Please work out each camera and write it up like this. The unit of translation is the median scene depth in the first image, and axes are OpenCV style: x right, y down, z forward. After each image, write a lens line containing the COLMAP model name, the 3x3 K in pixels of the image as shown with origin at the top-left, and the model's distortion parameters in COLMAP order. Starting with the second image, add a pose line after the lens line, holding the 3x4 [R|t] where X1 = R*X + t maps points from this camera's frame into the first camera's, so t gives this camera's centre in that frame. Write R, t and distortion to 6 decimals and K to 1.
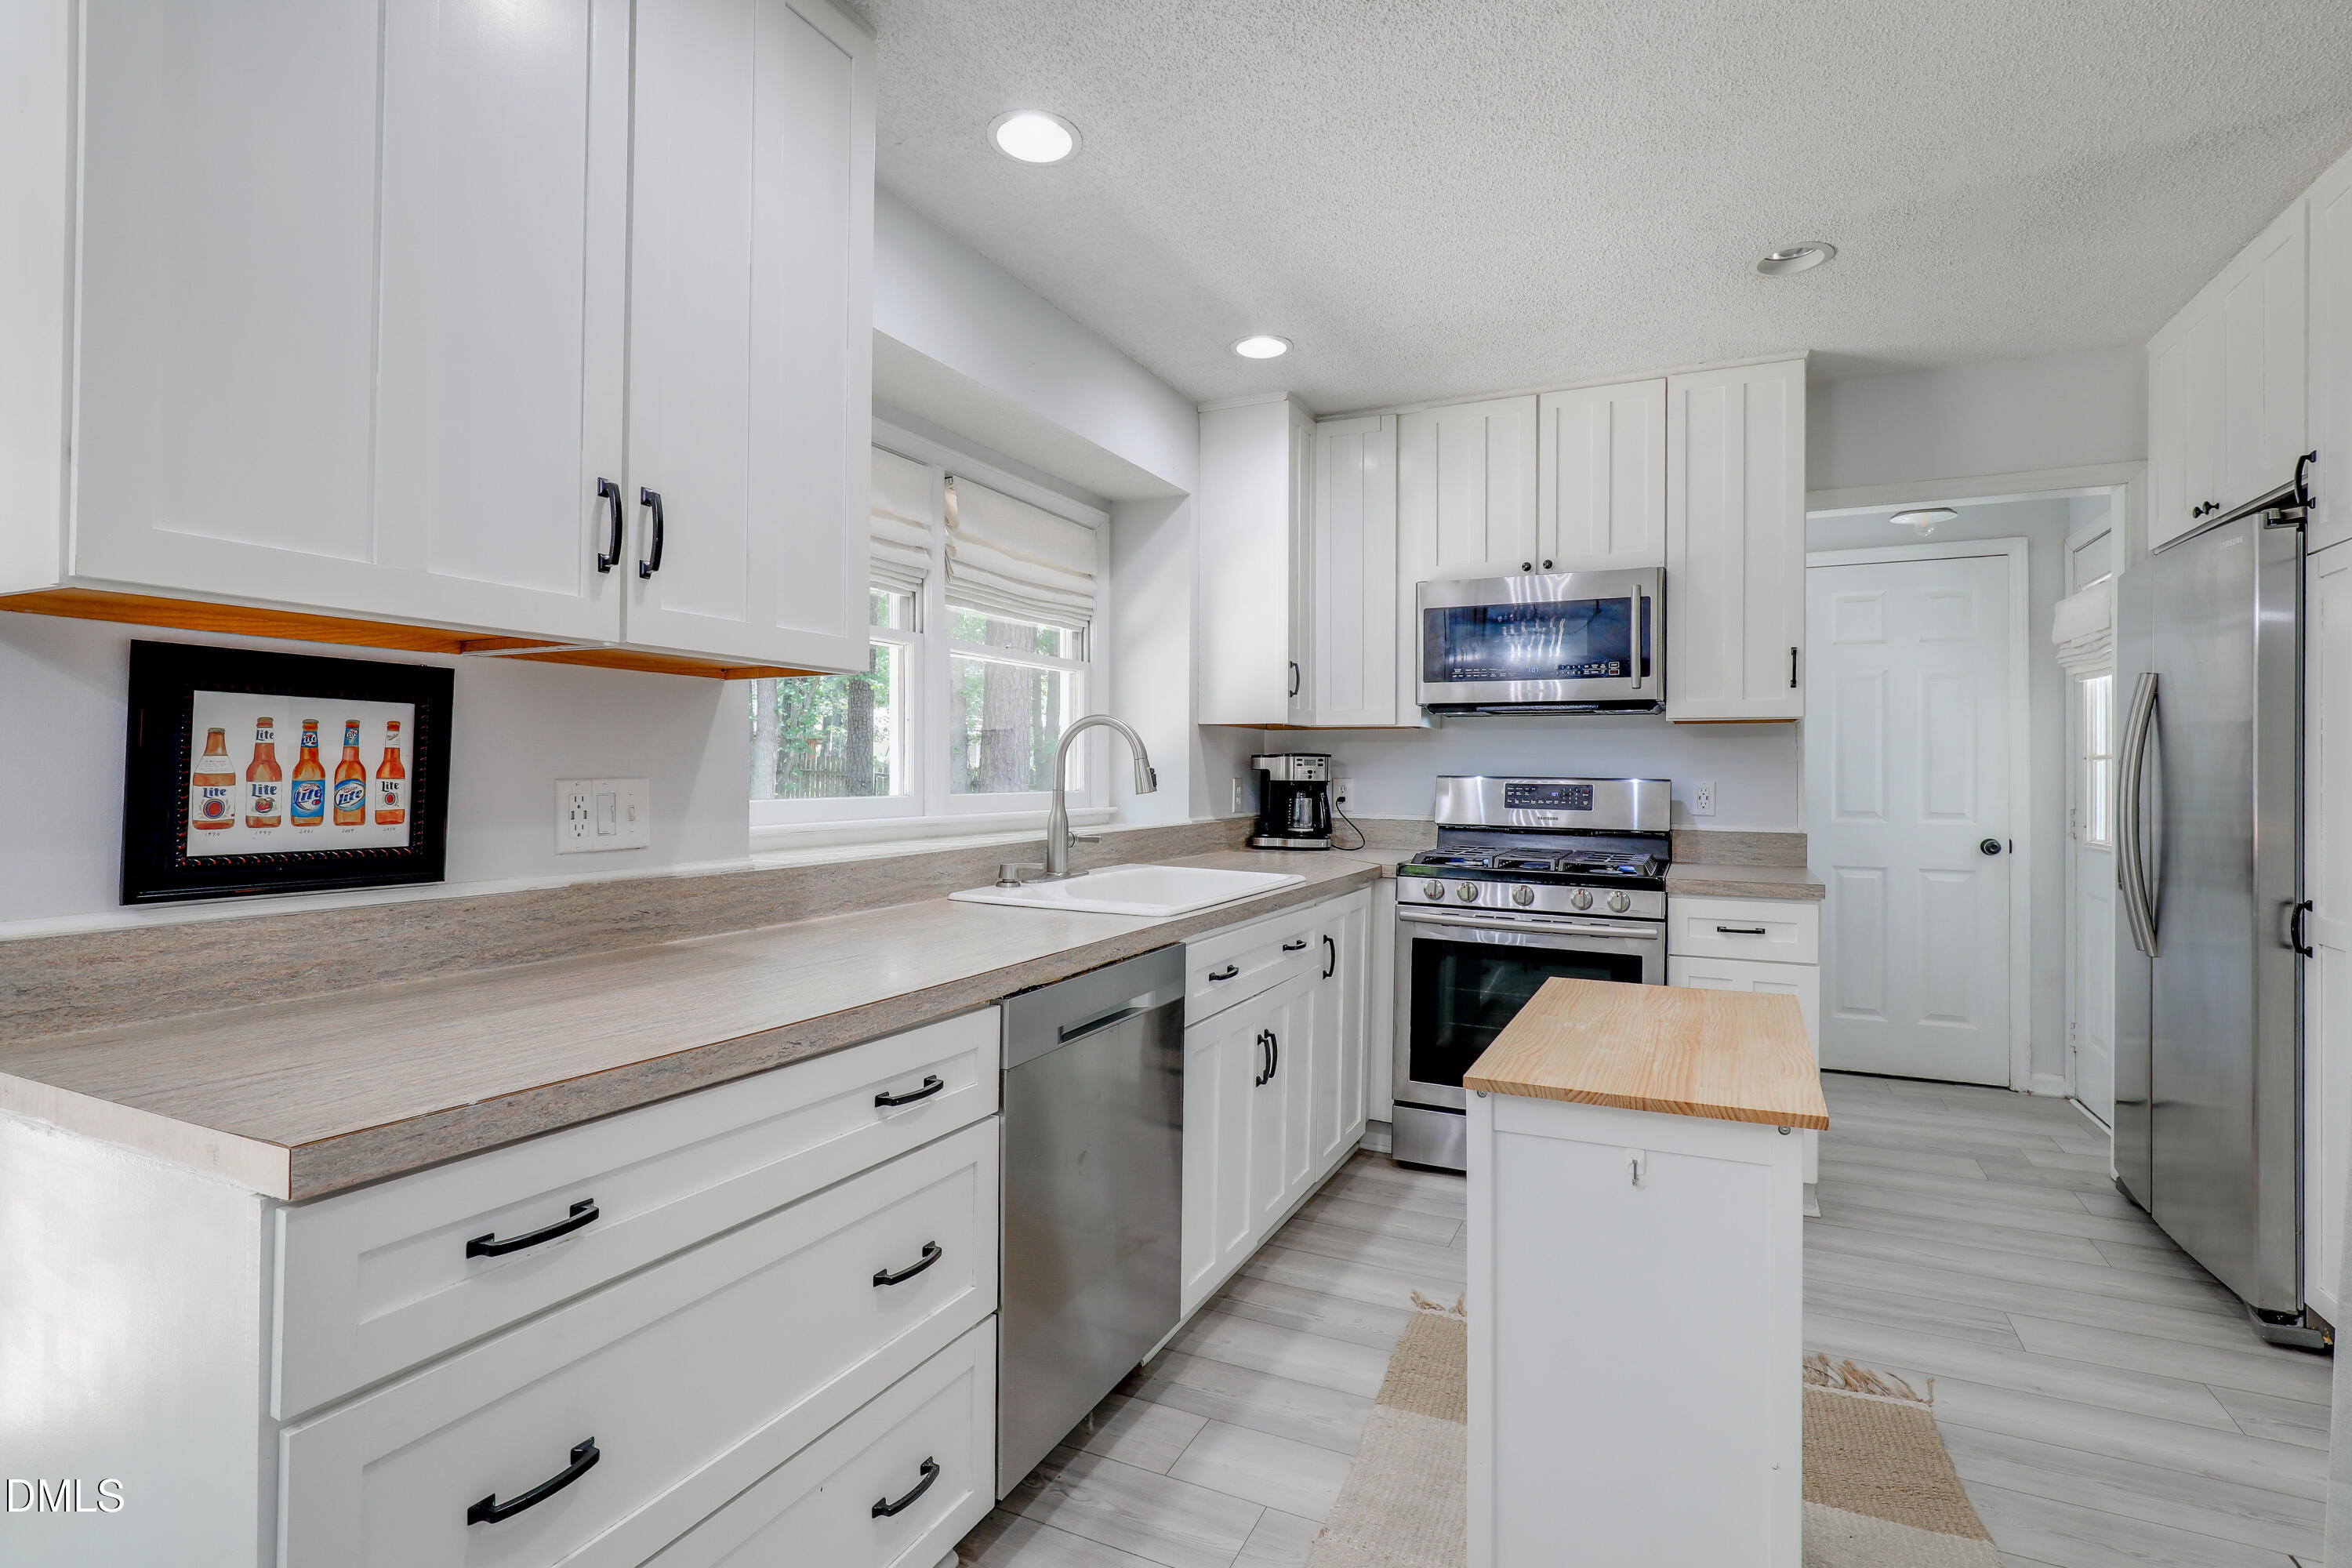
lens RADIAL K [[1130.1, 0, 1195.4], [0, 1130.1, 759.8], [0, 0, 1]] dist [-0.000277, 0.000271]
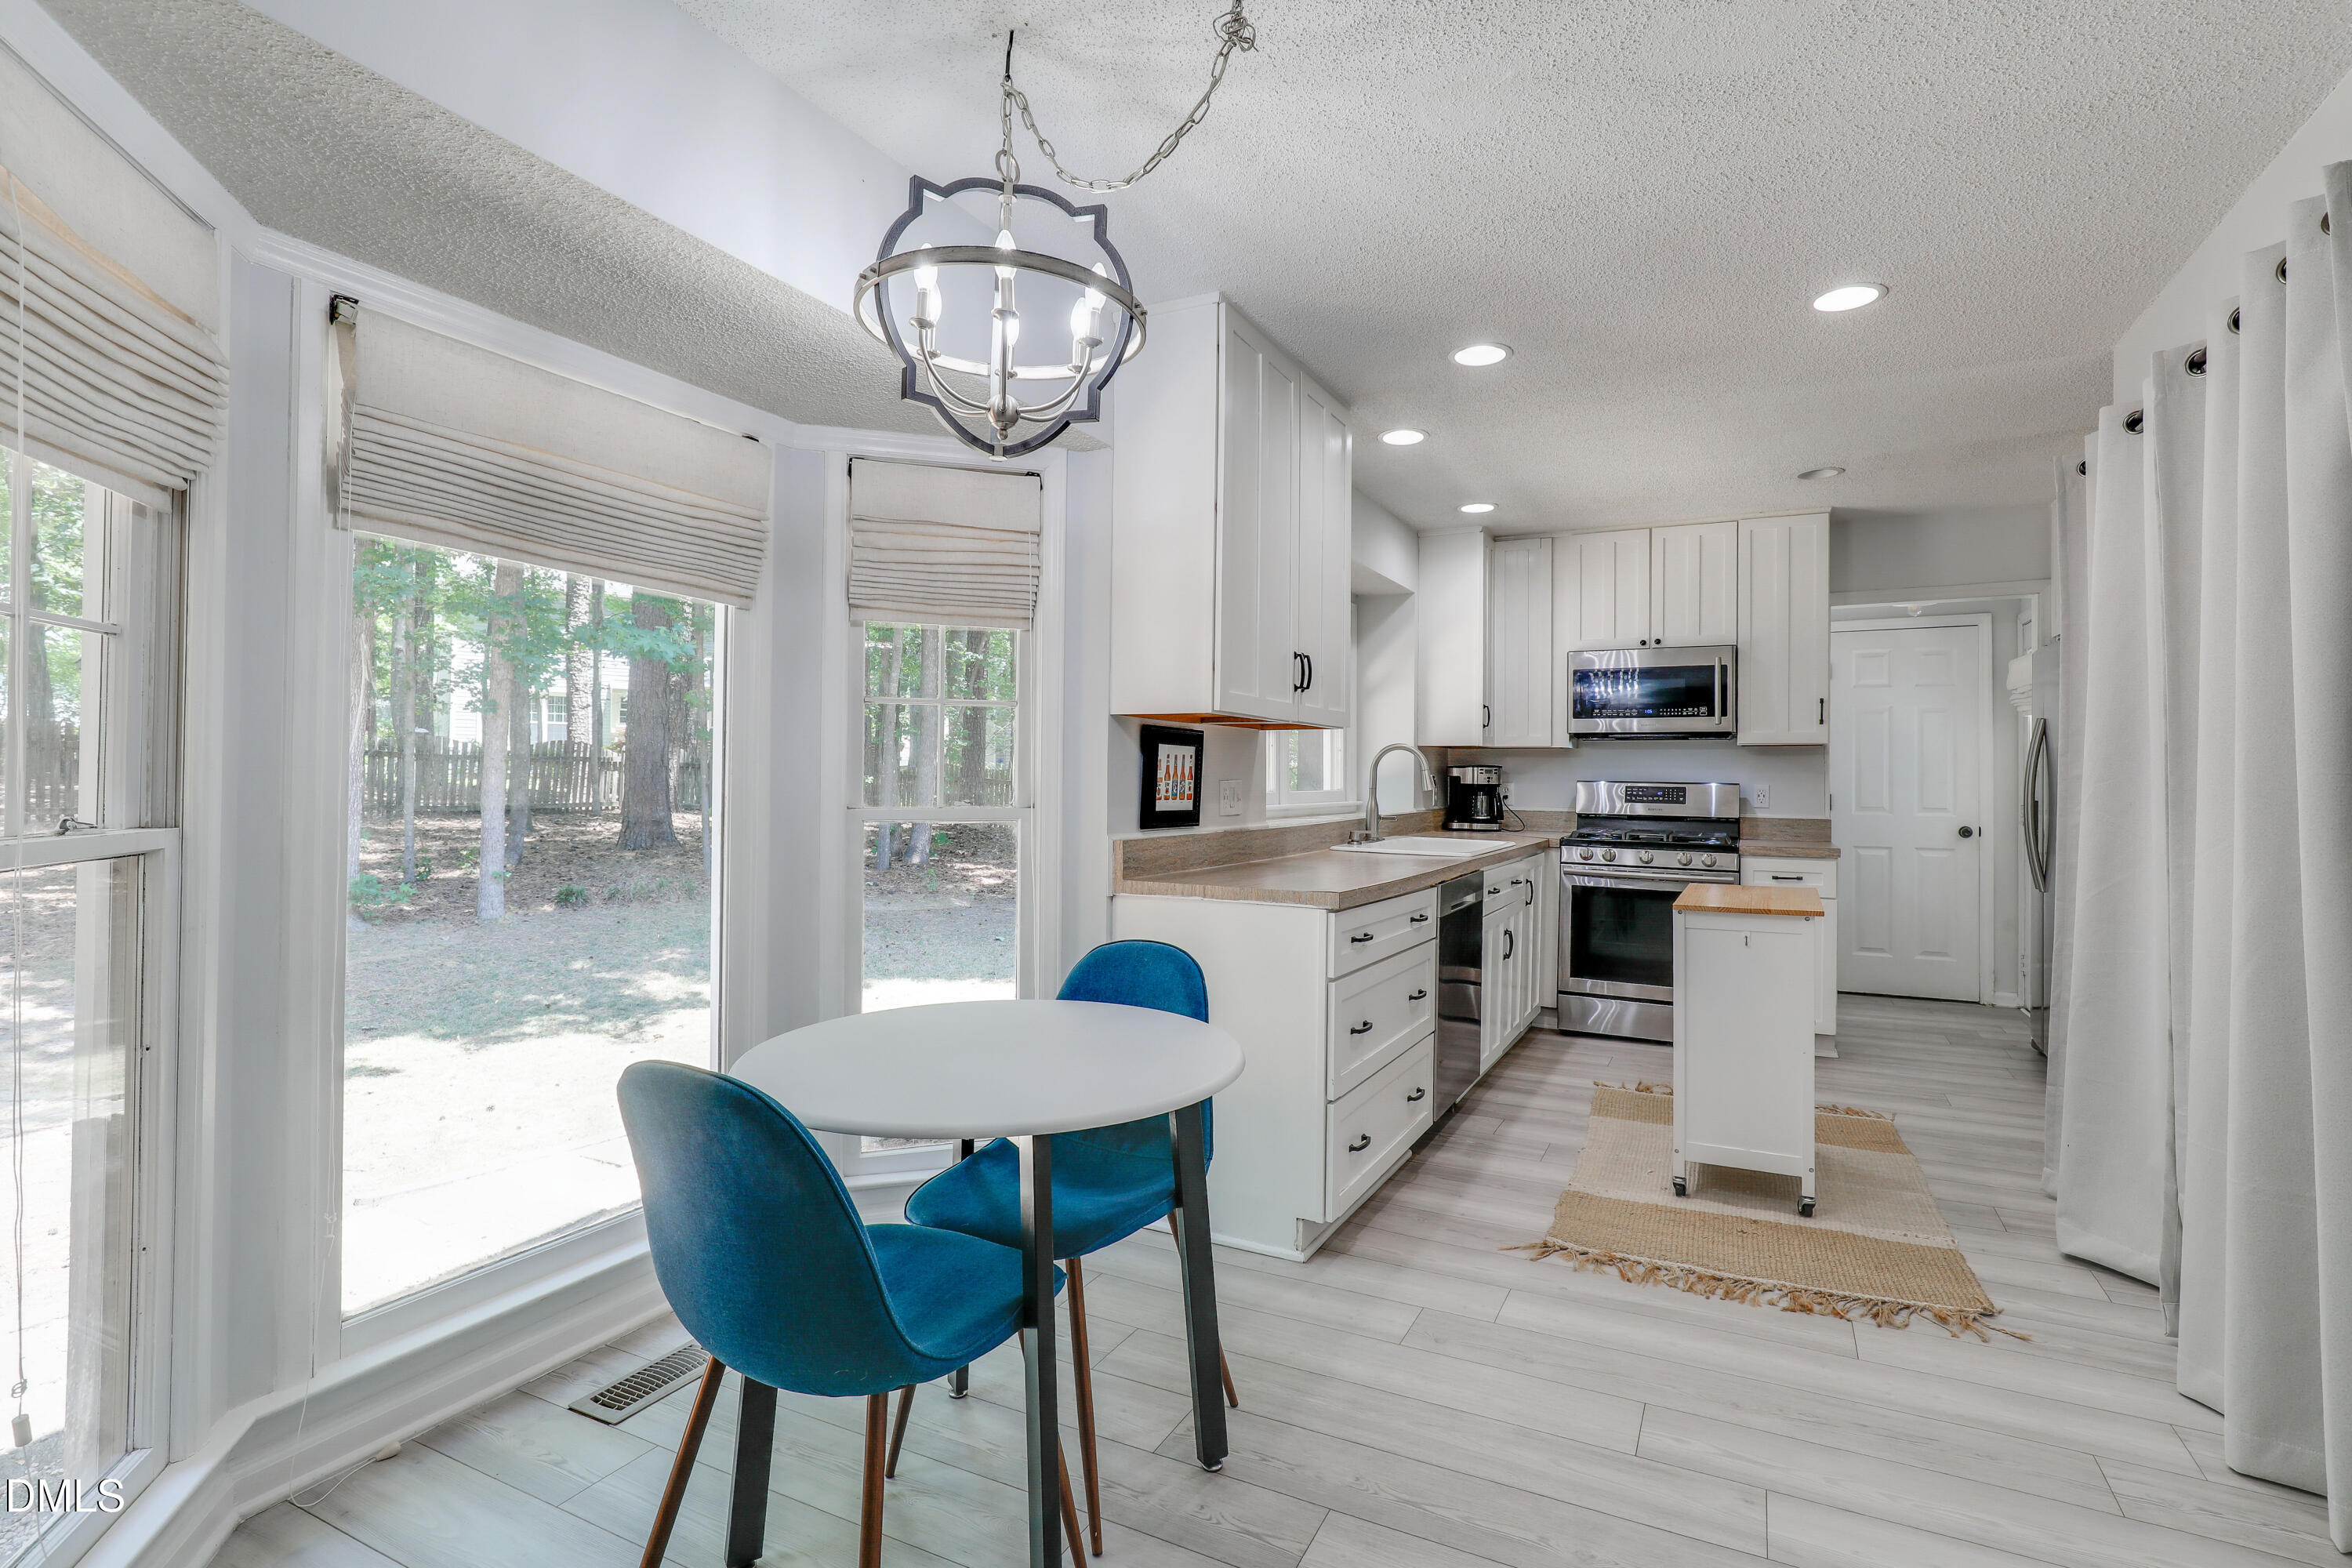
lens RADIAL K [[1130.1, 0, 1195.4], [0, 1130.1, 759.8], [0, 0, 1]] dist [-0.000277, 0.000271]
pose [[0.999553, 0.001751, -0.029832, -0.274590], [-0.001899, 0.999986, -0.004922, -0.005773], [0.029823, 0.004976, 0.999543, -0.557973]]
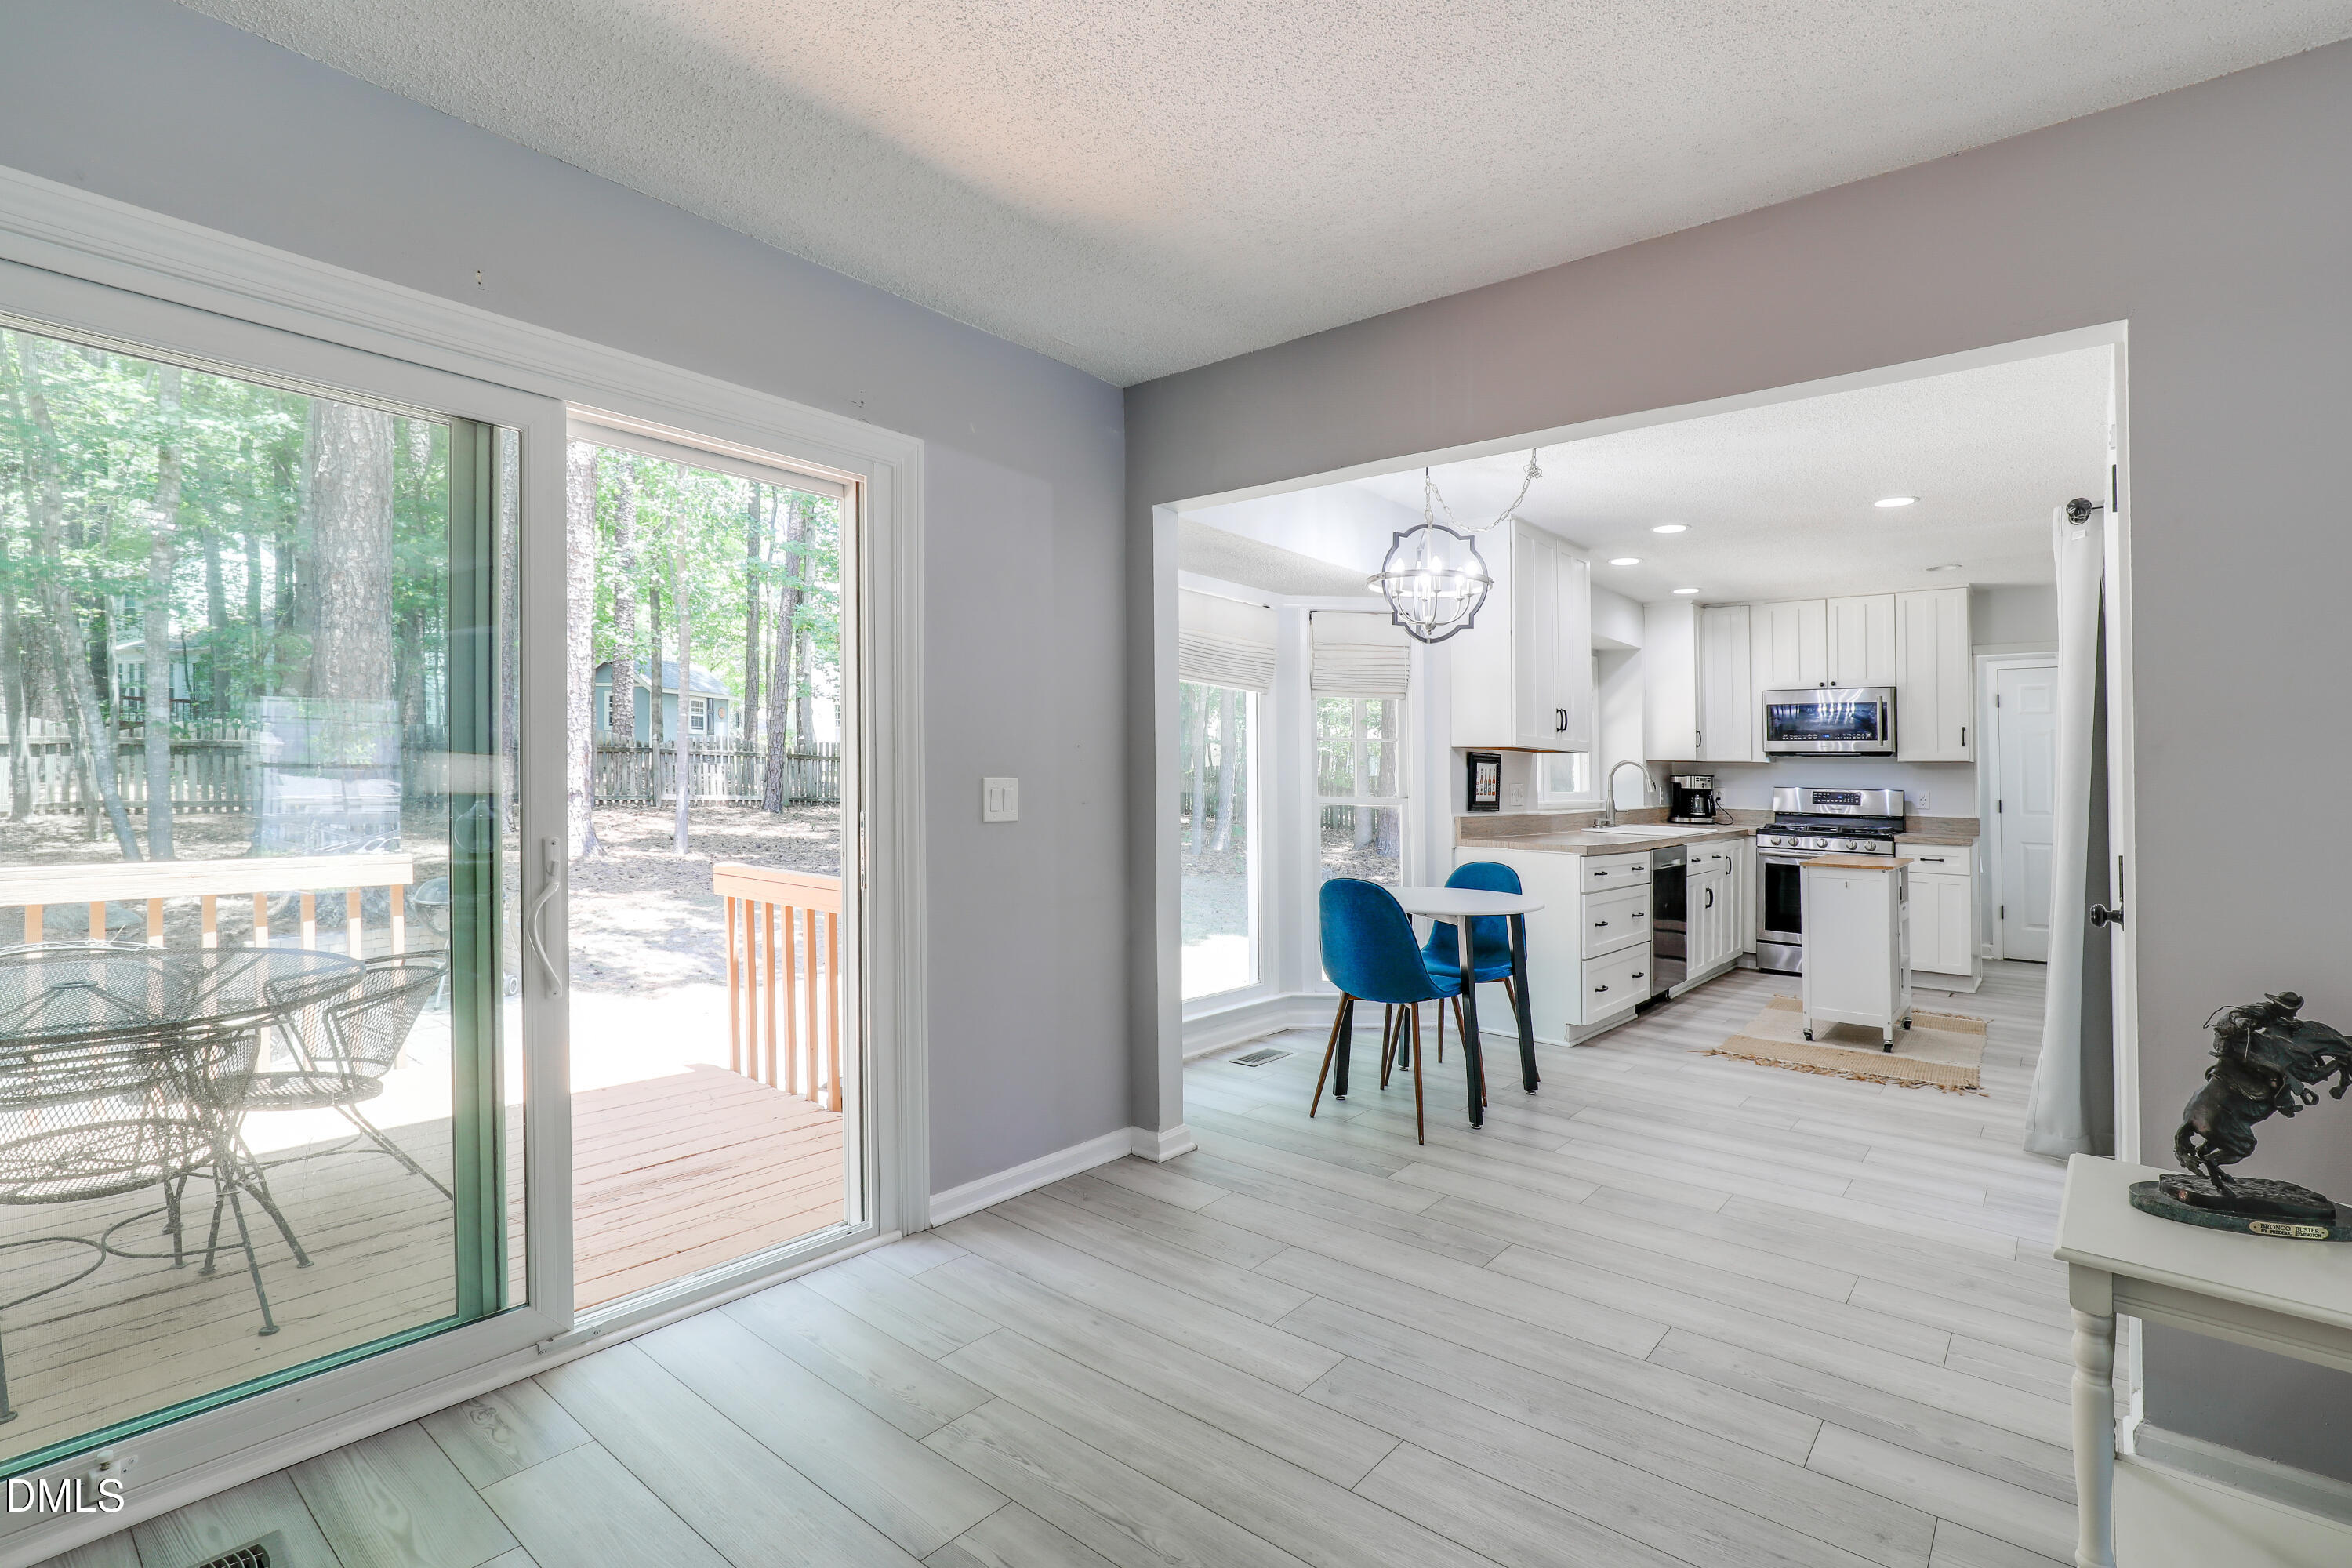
lens RADIAL K [[1124.2, 0, 1180.2], [0, 1124.2, 690.4], [0, 0, 1]] dist [-0.003235, -0.000398]
pose [[0.968940, -0.007842, -0.247173, -0.347255], [-0.008967, 0.997726, -0.066806, -0.015518], [0.247135, 0.066947, 0.966666, -1.324461]]
